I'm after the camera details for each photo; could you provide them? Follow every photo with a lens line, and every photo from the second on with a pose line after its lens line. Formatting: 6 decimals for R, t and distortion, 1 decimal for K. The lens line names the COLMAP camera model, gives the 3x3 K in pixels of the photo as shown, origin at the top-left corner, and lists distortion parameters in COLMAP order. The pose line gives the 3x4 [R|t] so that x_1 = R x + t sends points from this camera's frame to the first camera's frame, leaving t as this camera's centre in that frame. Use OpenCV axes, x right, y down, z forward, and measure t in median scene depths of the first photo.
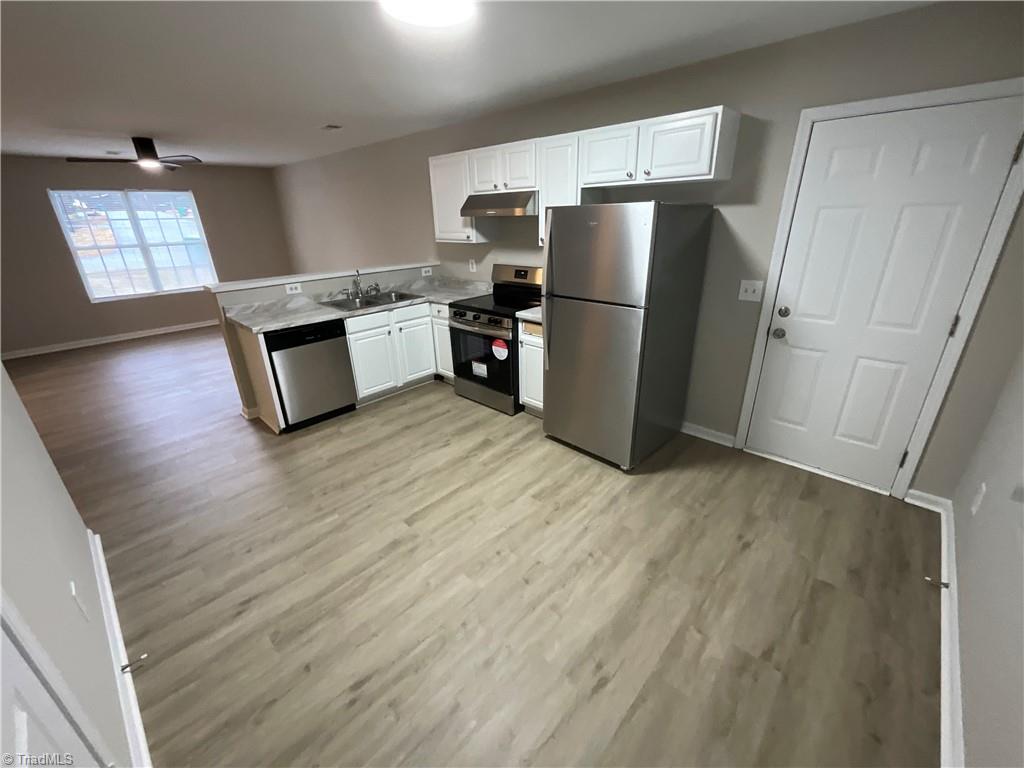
lens RADIAL K [[419.7, 0, 511.0], [0, 419.7, 385.7], [0, 0, 1]] dist [-0.000777, -0.000079]
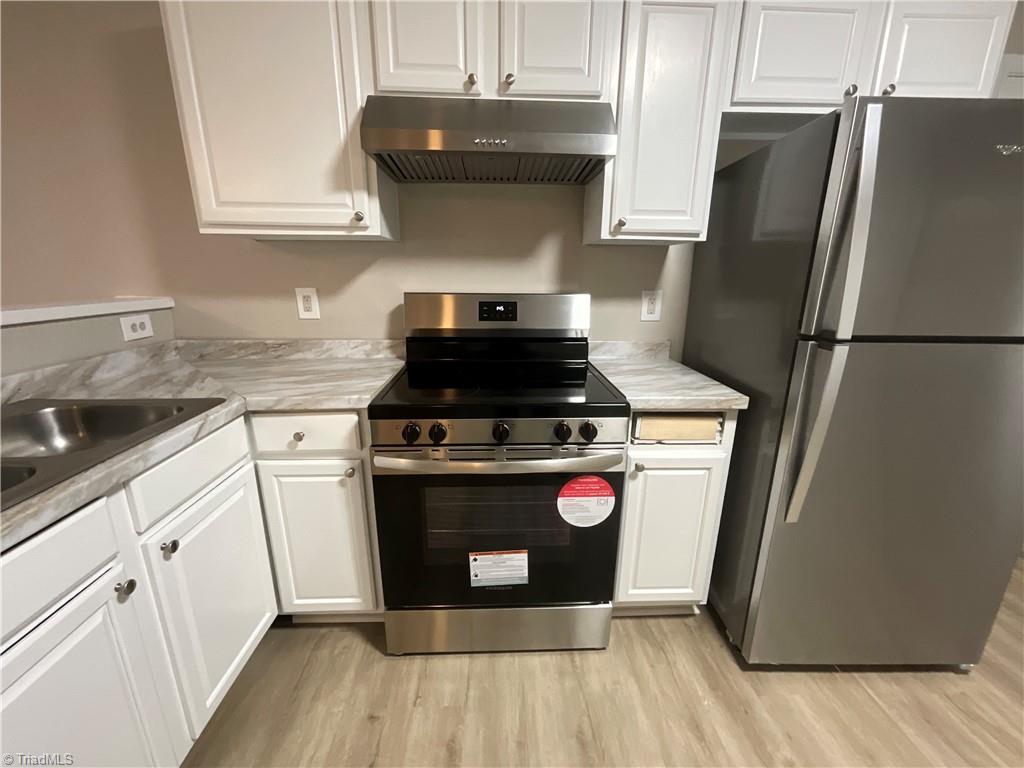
lens RADIAL K [[416.1, 0, 514.3], [0, 416.1, 385.1], [0, 0, 1]] dist [-0.003166, 0.000108]
pose [[0.699723, -0.158743, 0.696555, -0.321645], [0.243873, 0.969509, -0.024034, -0.200699], [-0.671501, 0.186688, 0.717101, 0.787479]]
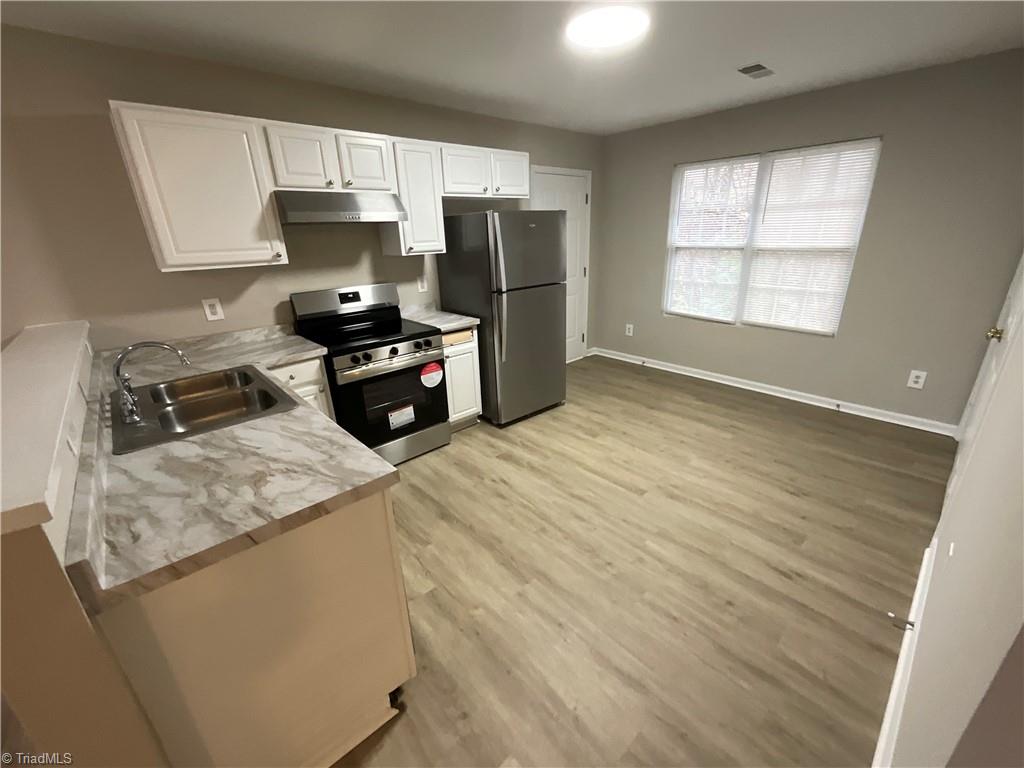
lens RADIAL K [[416.1, 0, 514.3], [0, 416.1, 385.1], [0, 0, 1]] dist [-0.003166, 0.000108]
pose [[0.076747, -0.327741, 0.941645, -0.847921], [0.402003, 0.874434, 0.271584, -0.240150], [-0.912416, 0.357701, 0.198863, 0.711288]]
